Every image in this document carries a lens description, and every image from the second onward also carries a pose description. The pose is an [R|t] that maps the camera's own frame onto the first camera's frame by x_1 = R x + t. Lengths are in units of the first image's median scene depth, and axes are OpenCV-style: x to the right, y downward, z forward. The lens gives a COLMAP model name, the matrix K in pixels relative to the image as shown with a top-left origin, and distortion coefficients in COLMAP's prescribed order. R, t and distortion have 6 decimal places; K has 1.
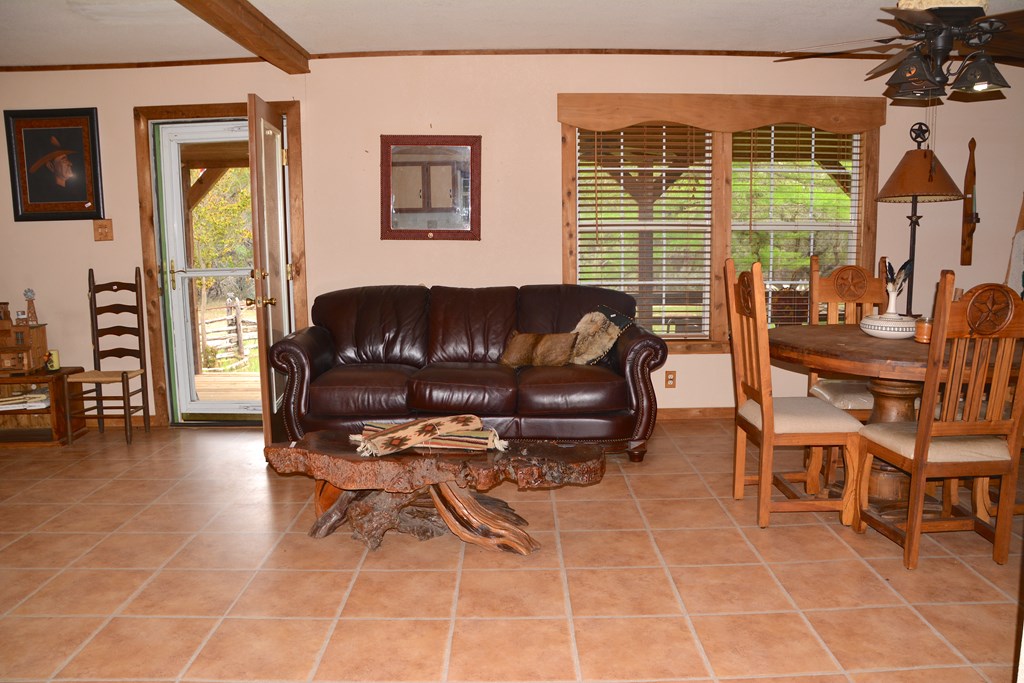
lens RADIAL K [[820.1, 0, 522.4], [0, 820.1, 342.4], [0, 0, 1]] dist [-0.104688, 0.023481]
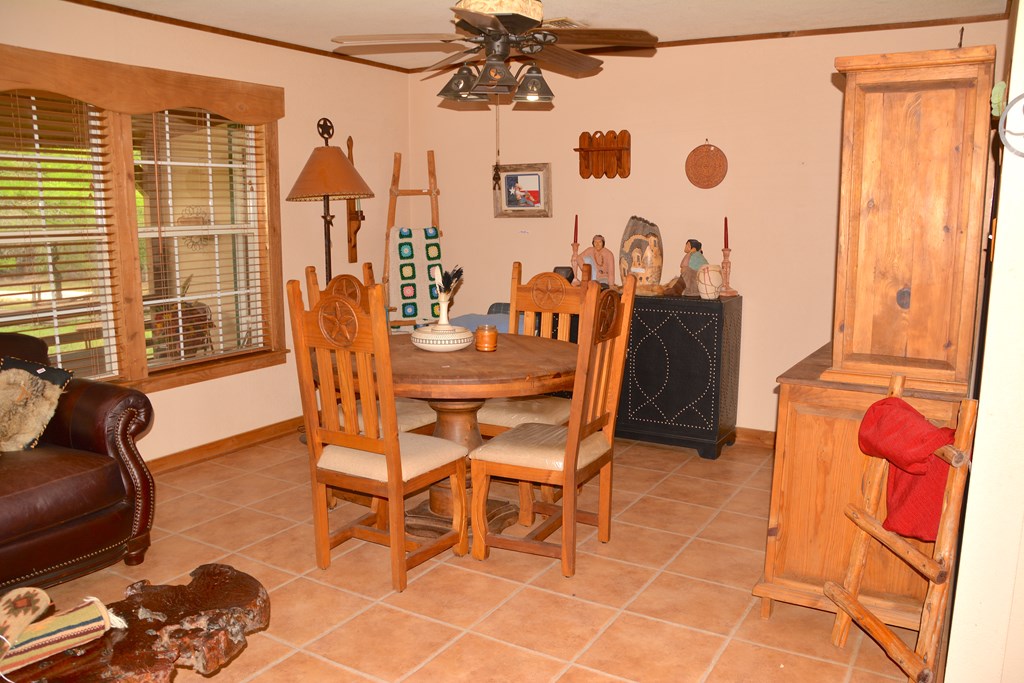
lens RADIAL K [[820.1, 0, 513.6], [0, 820.1, 349.6], [0, 0, 1]] dist [-0.104688, 0.023481]
pose [[0.529278, -0.139481, 0.836905, -0.239394], [0.118039, 0.988907, 0.090163, -0.064763], [-0.840197, 0.051066, 0.539871, 0.310299]]
